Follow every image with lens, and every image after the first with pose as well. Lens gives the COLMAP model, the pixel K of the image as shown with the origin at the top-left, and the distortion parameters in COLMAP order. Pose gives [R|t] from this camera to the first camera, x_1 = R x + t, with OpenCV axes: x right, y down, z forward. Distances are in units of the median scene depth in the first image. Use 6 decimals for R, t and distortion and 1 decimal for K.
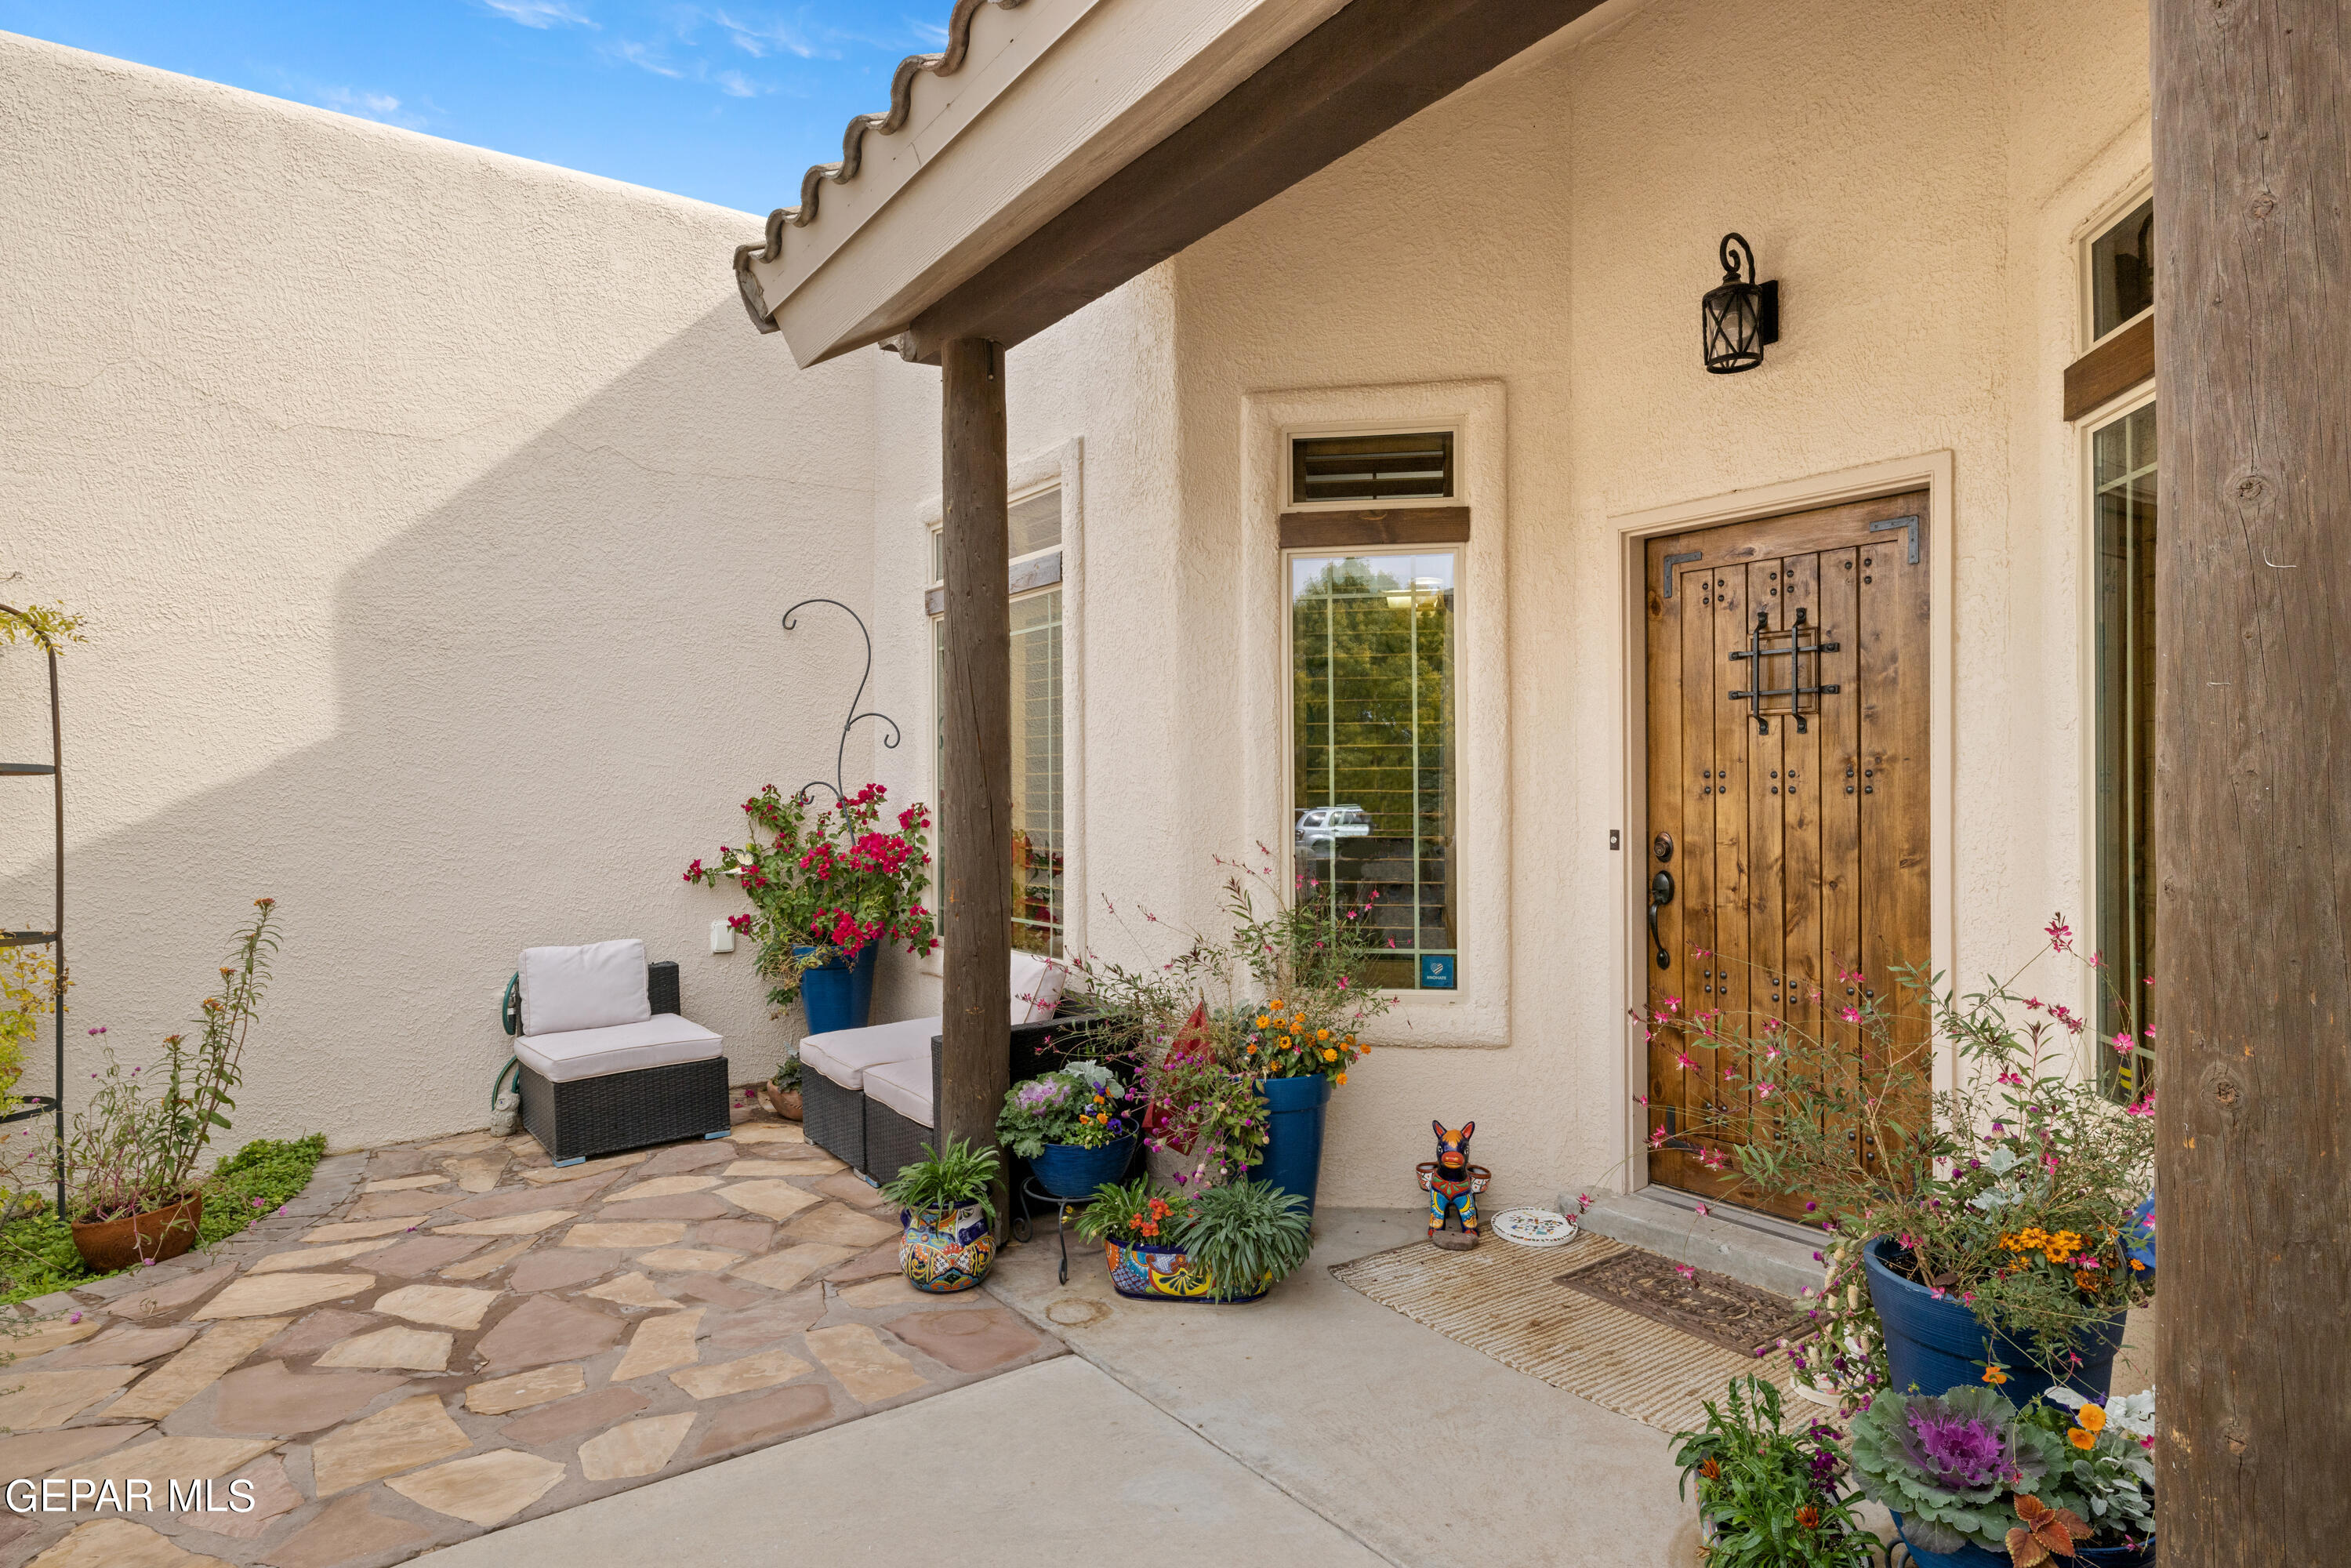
lens RADIAL K [[1311.4, 0, 1174.6], [0, 1311.4, 797.3], [0, 0, 1]] dist [-0.004409, -0.000787]
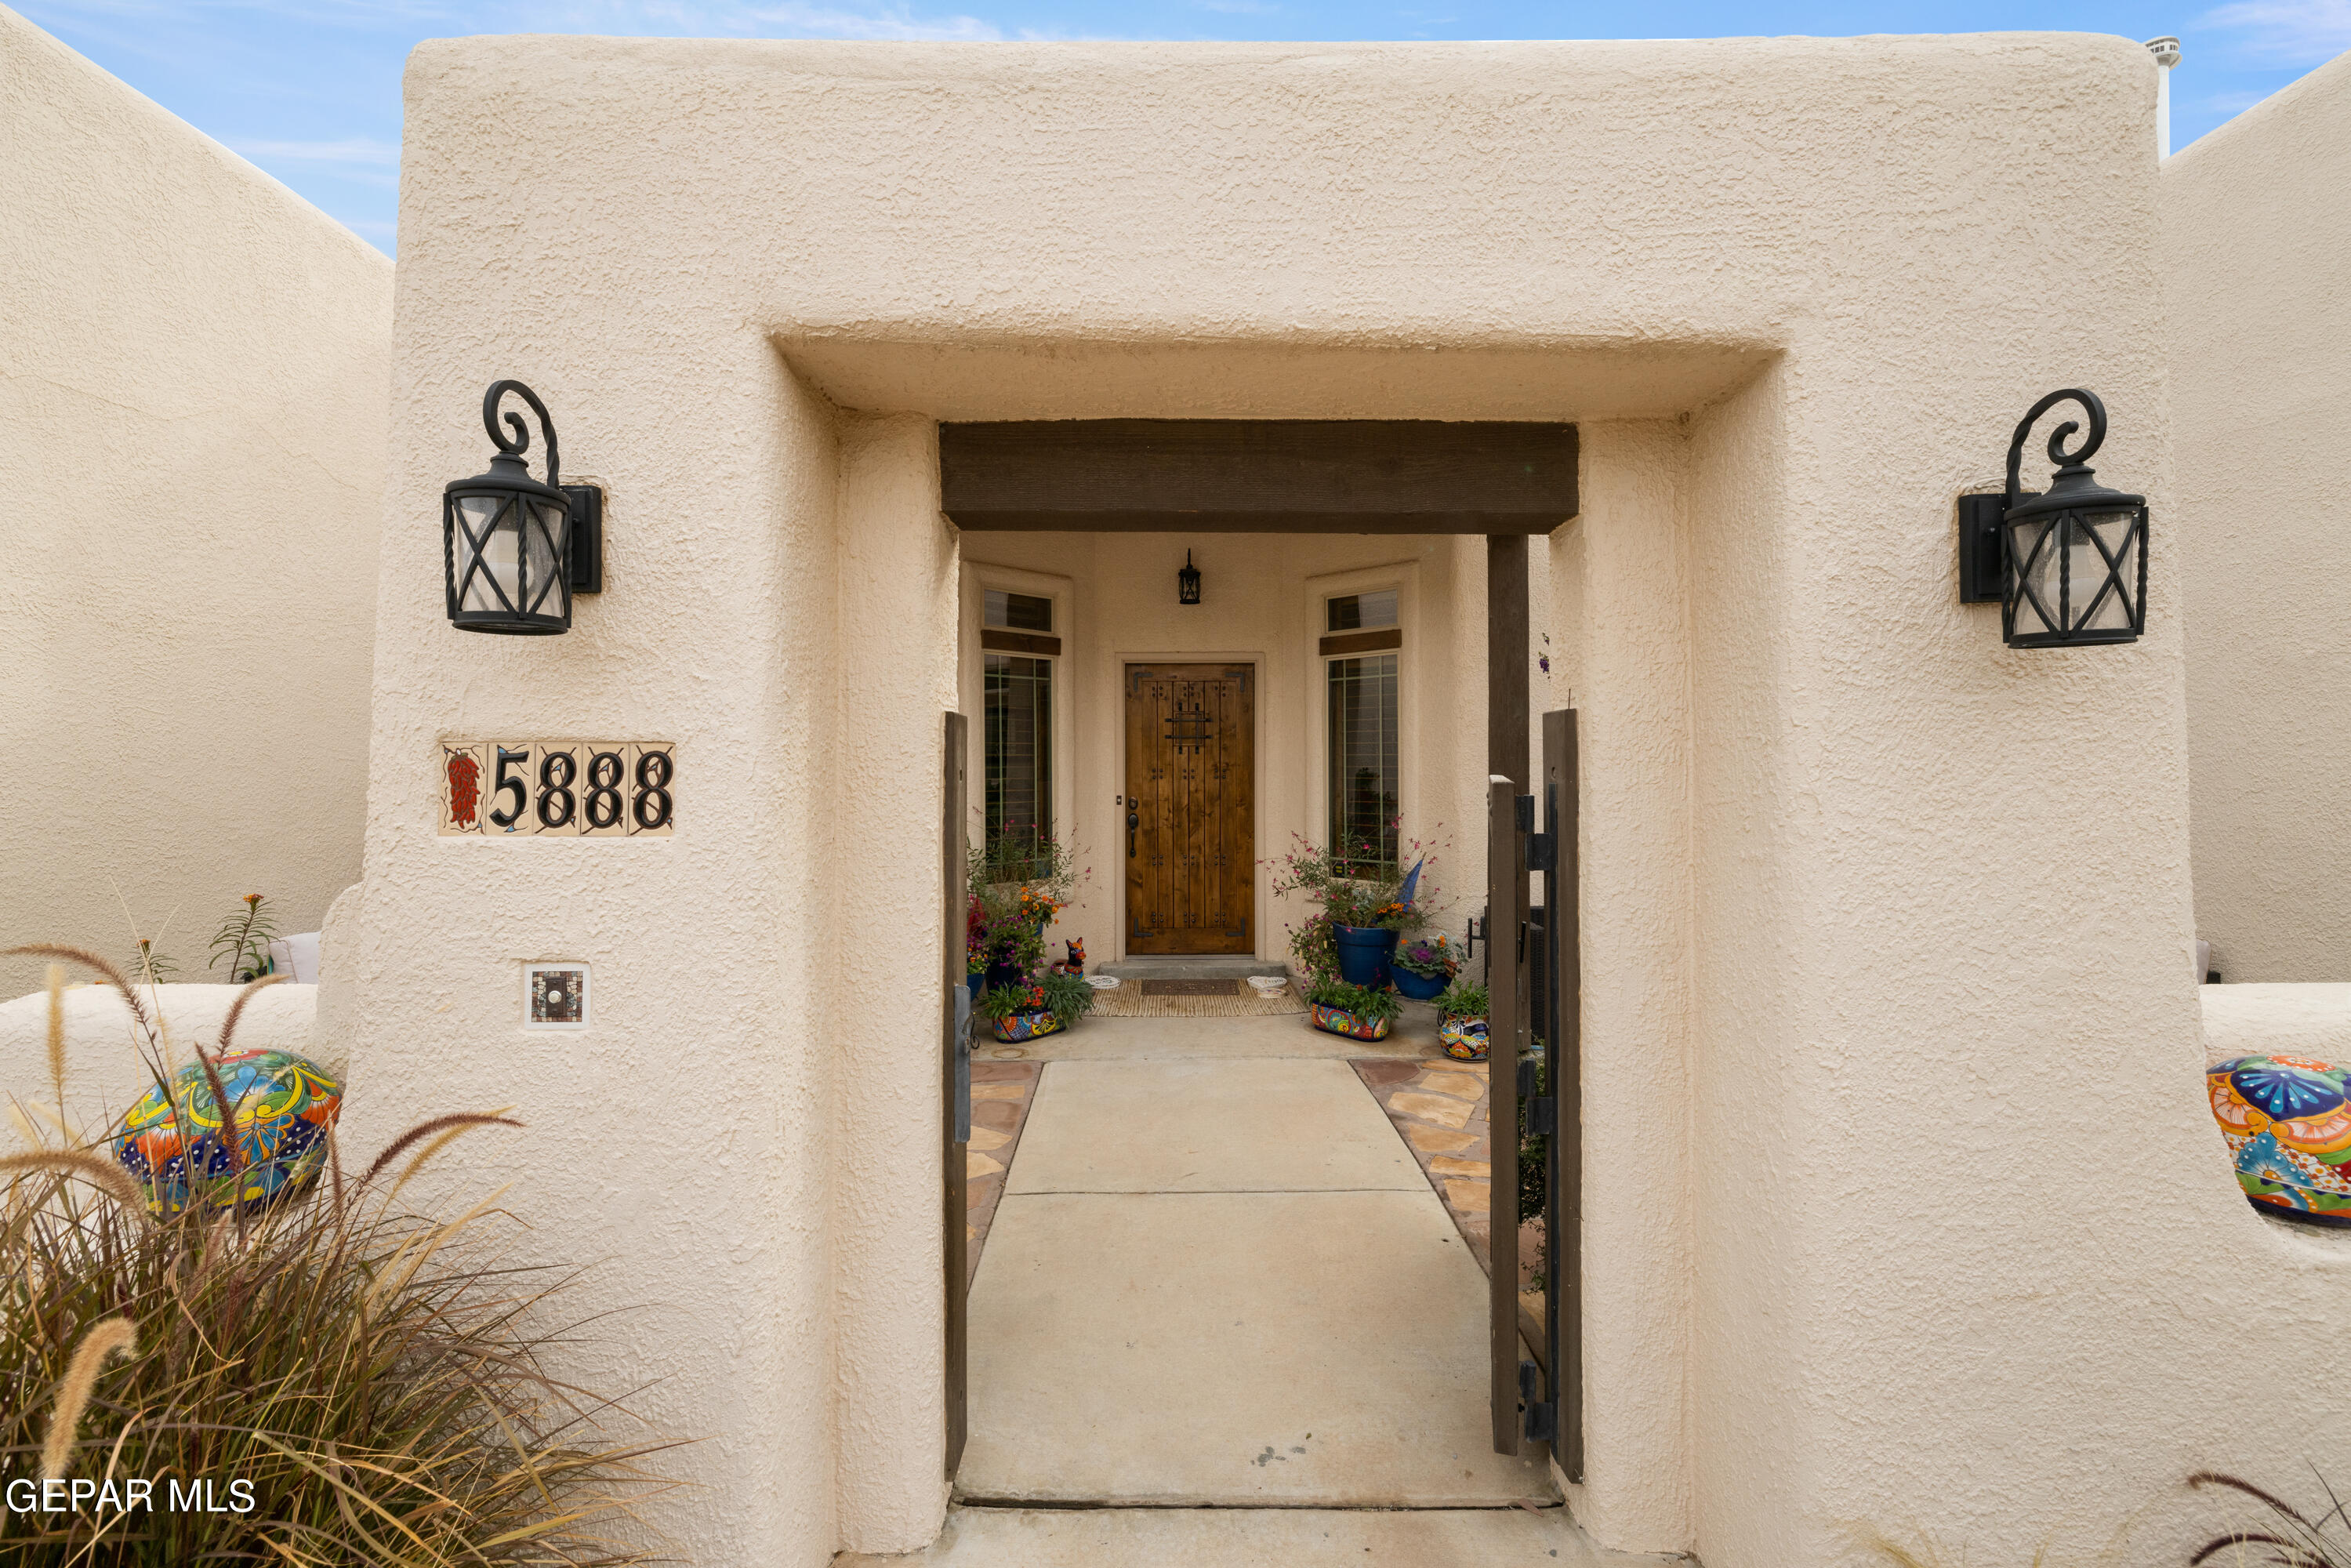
lens RADIAL K [[991.5, 0, 1169.2], [0, 991.5, 766.9], [0, 0, 1]] dist [-0.001995, -0.000213]
pose [[0.574758, 0.000230, 0.818323, -1.024047], [0.005194, 0.999979, -0.003929, -0.017018], [-0.818307, 0.006508, 0.574745, -0.022969]]
